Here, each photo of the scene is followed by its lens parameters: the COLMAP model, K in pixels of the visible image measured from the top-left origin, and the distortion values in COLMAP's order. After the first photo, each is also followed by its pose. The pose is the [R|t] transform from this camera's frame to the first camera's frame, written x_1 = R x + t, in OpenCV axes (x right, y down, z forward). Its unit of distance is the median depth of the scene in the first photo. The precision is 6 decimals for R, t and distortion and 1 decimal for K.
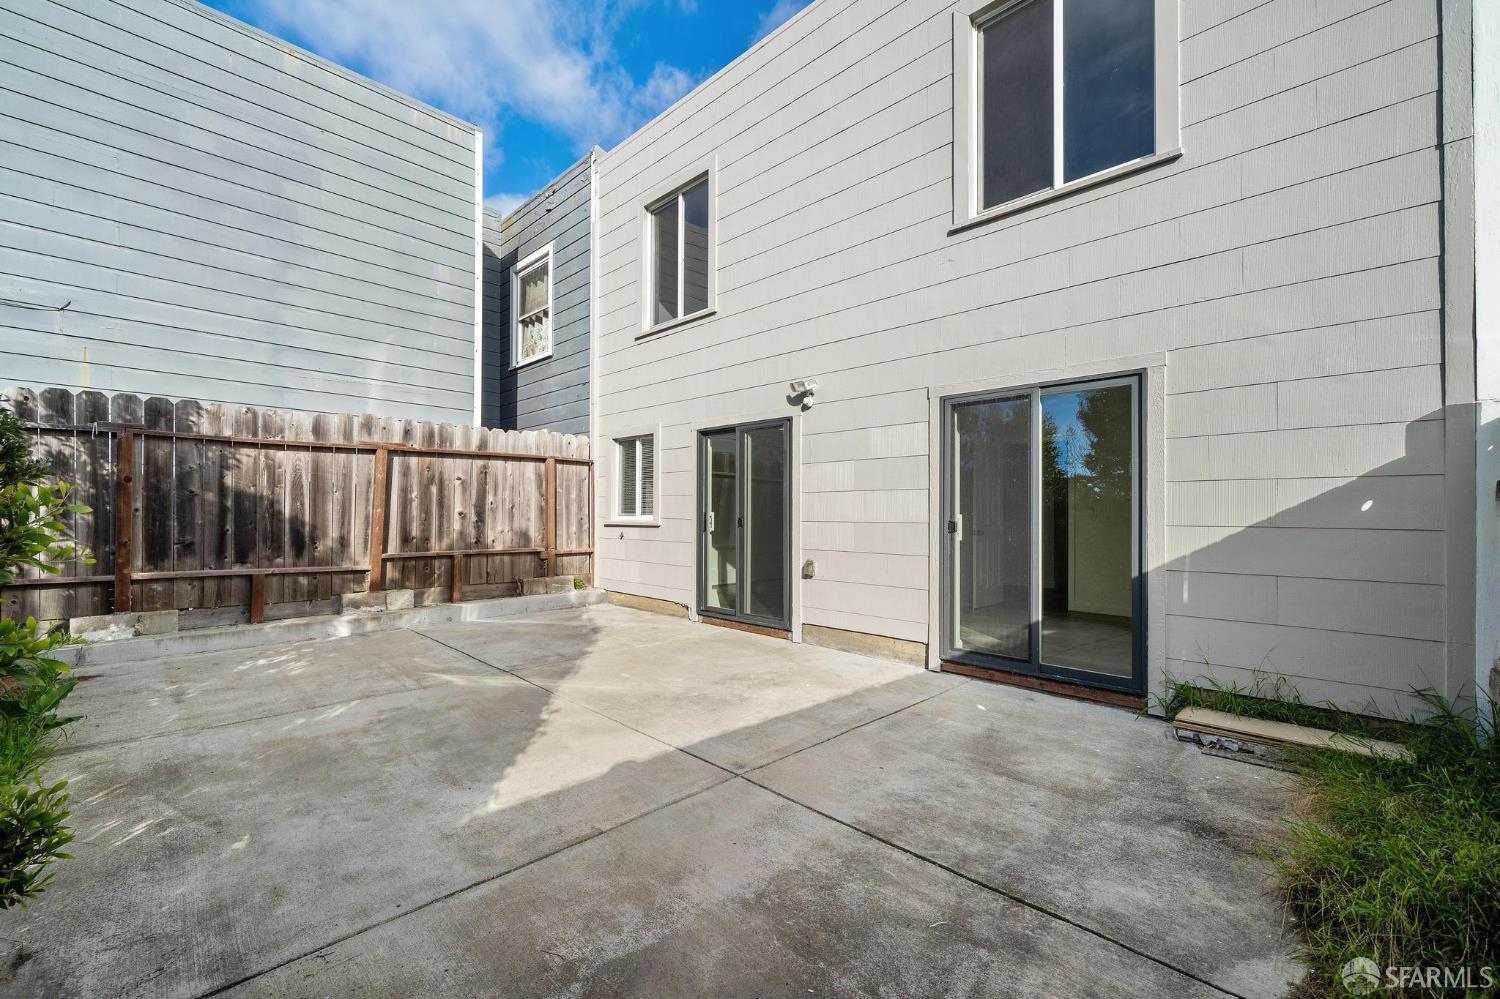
lens RADIAL K [[617.9, 0, 756.4], [0, 617.9, 514.6], [0, 0, 1]] dist [-0.000822, -0.000136]
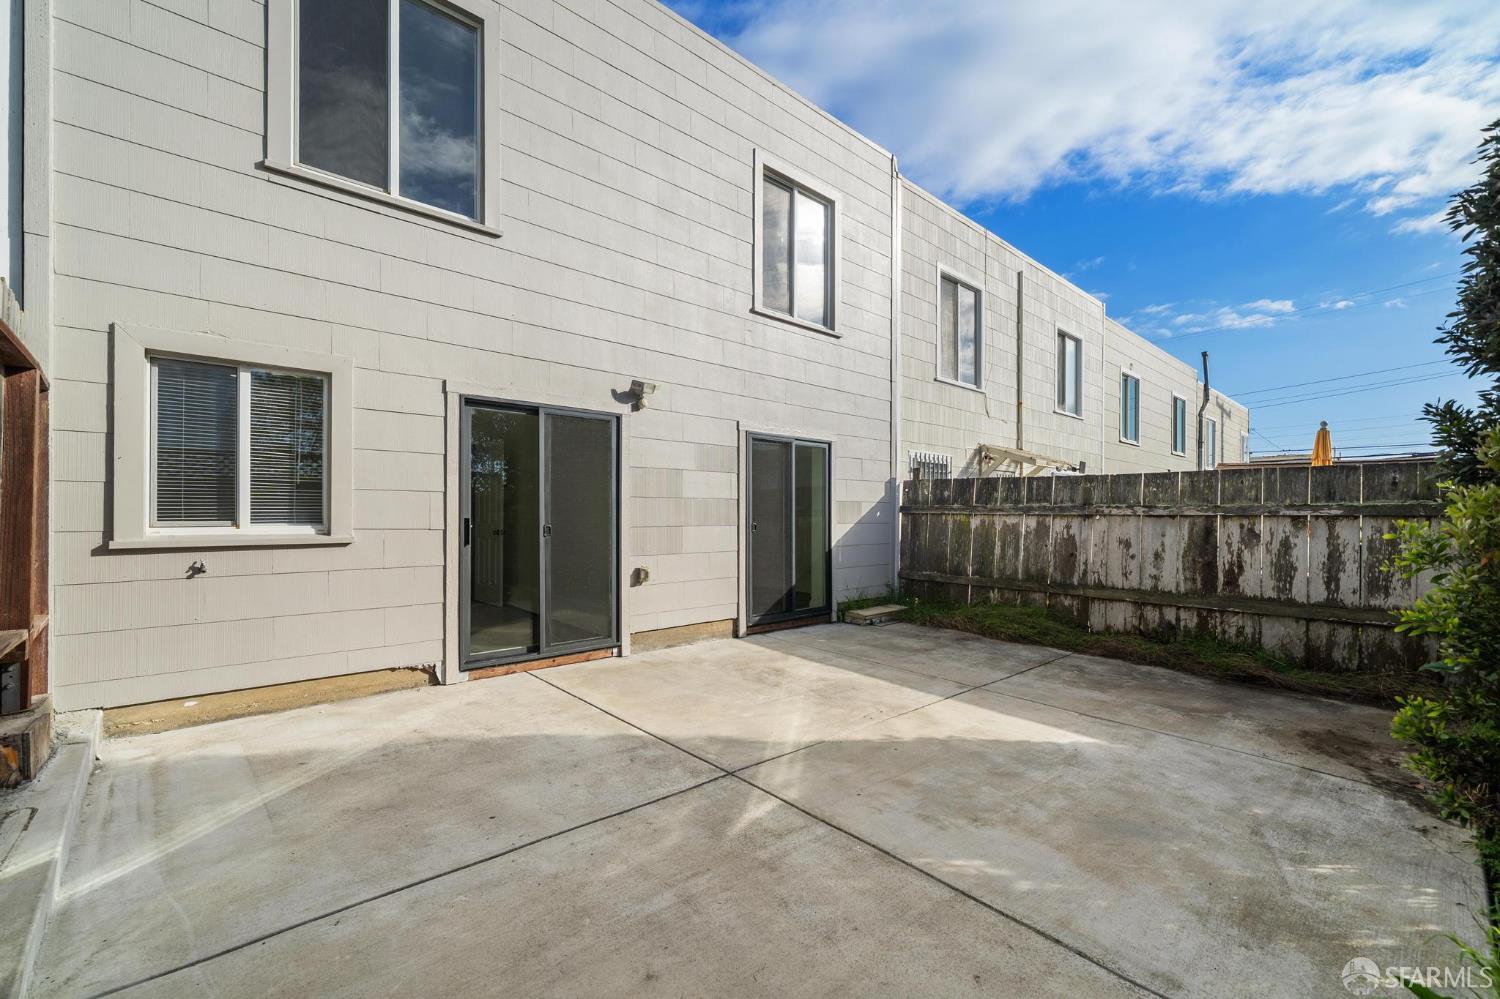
lens RADIAL K [[587.4, 0, 750.0], [0, 587.4, 499.5], [0, 0, 1]] dist [-0.000179, 0.000109]
pose [[0.087334, 0.013581, 0.996087, -0.909656], [-0.008656, 0.999880, -0.012874, -0.023697], [-0.996141, -0.007498, 0.087441, 0.825662]]
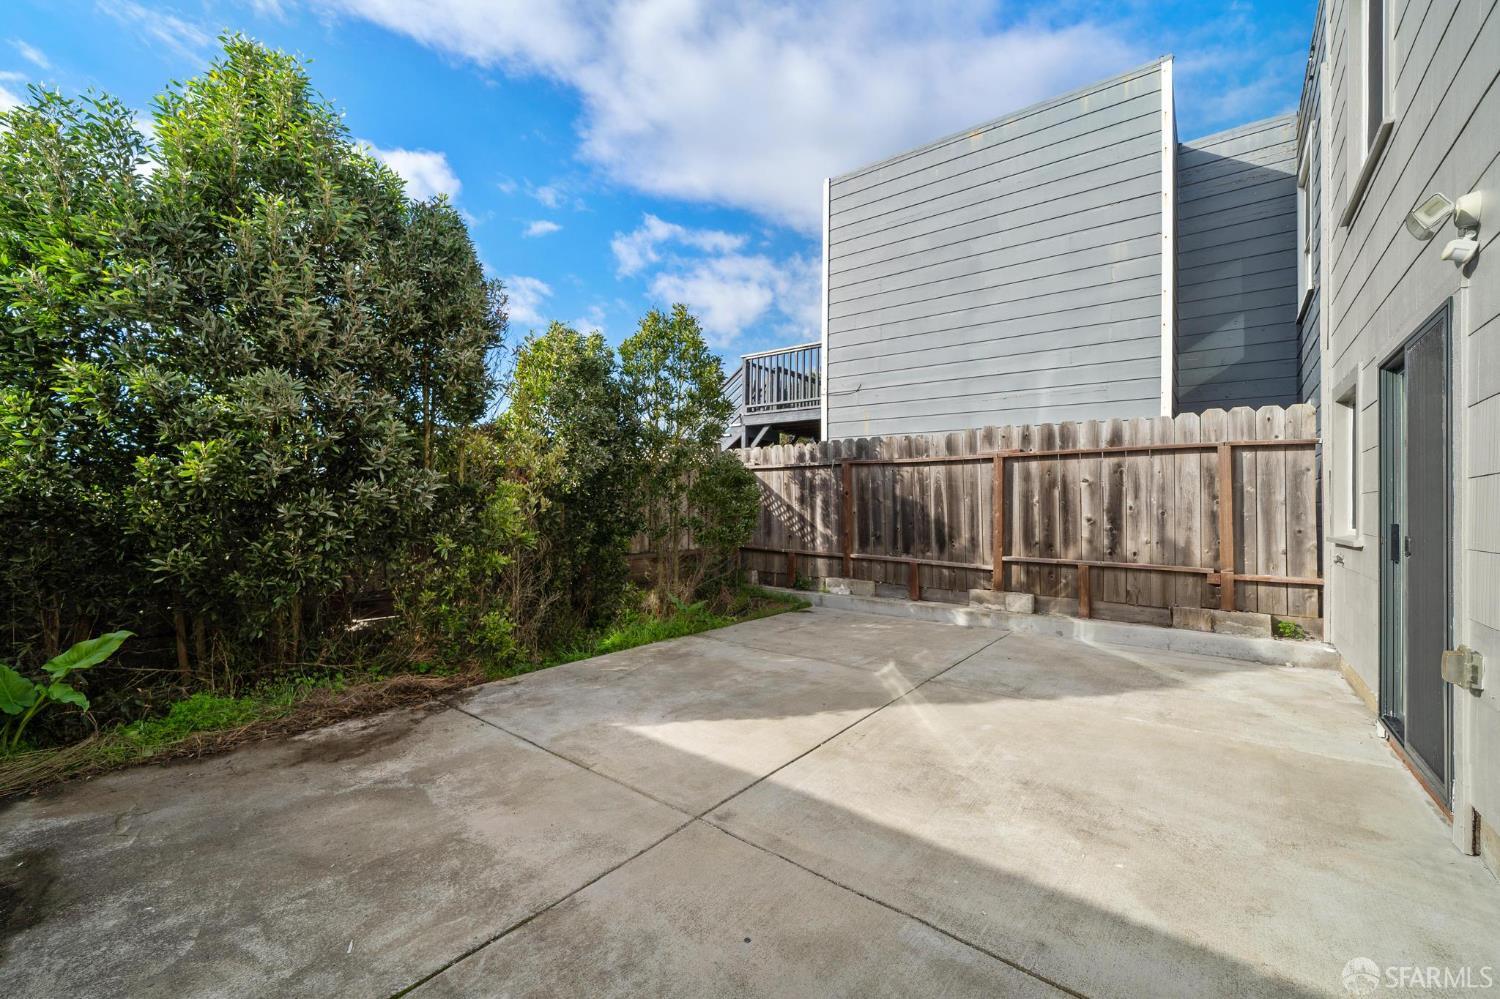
lens RADIAL K [[621.9, 0, 749.7], [0, 621.9, 503.6], [0, 0, 1]] dist [-0.000229, 0.000088]
pose [[0.094494, -0.010044, -0.995475, 0.482618], [-0.019348, 0.999742, -0.011923, -0.005958], [0.995337, 0.020387, 0.094275, 0.555489]]
